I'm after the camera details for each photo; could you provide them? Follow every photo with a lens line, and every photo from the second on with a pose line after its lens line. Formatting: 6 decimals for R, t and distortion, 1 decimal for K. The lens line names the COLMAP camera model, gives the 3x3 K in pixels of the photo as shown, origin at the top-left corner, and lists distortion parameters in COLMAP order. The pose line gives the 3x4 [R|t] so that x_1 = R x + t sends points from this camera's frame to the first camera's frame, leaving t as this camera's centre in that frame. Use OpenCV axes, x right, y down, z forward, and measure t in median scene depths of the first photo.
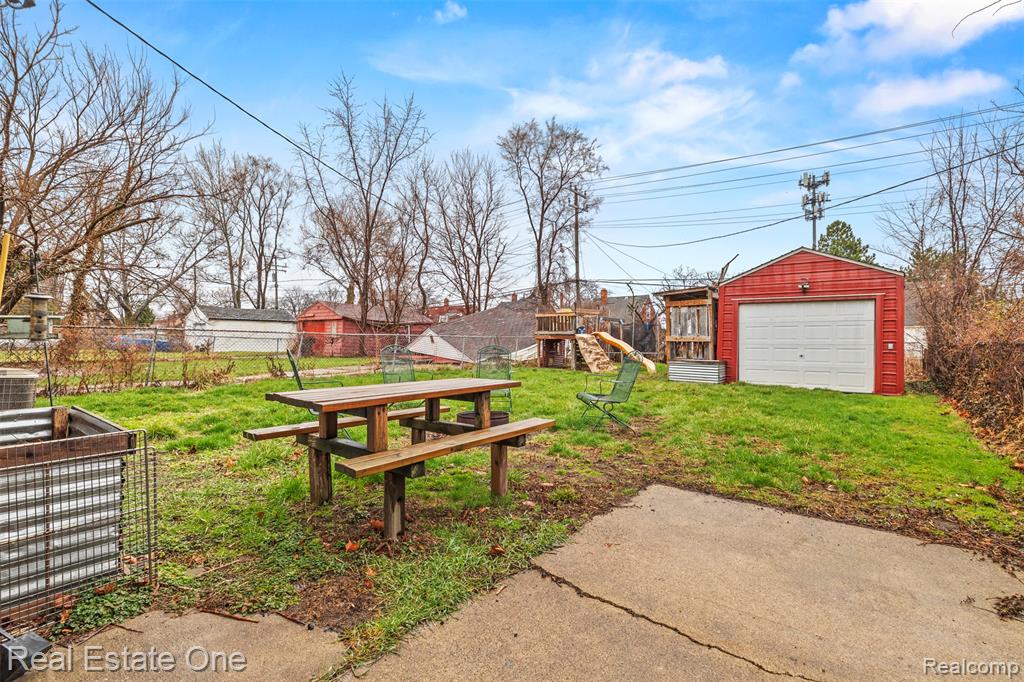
lens RADIAL K [[462.9, 0, 511.8], [0, 462.9, 342.0], [0, 0, 1]] dist [0.005541, 0.000298]
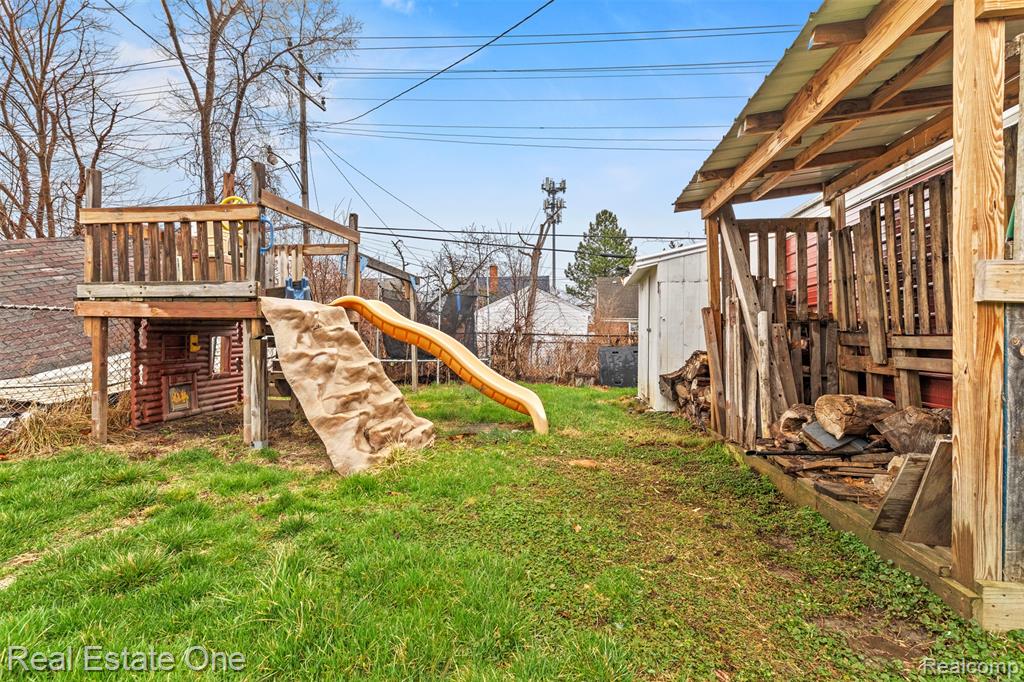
lens RADIAL K [[462.9, 0, 508.9], [0, 462.9, 337.8], [0, 0, 1]] dist [0.005541, 0.000298]
pose [[0.862893, -0.006558, 0.505344, 0.084280], [0.009245, 0.999953, -0.002809, 0.004199], [-0.505302, 0.007096, 0.862914, 0.484118]]
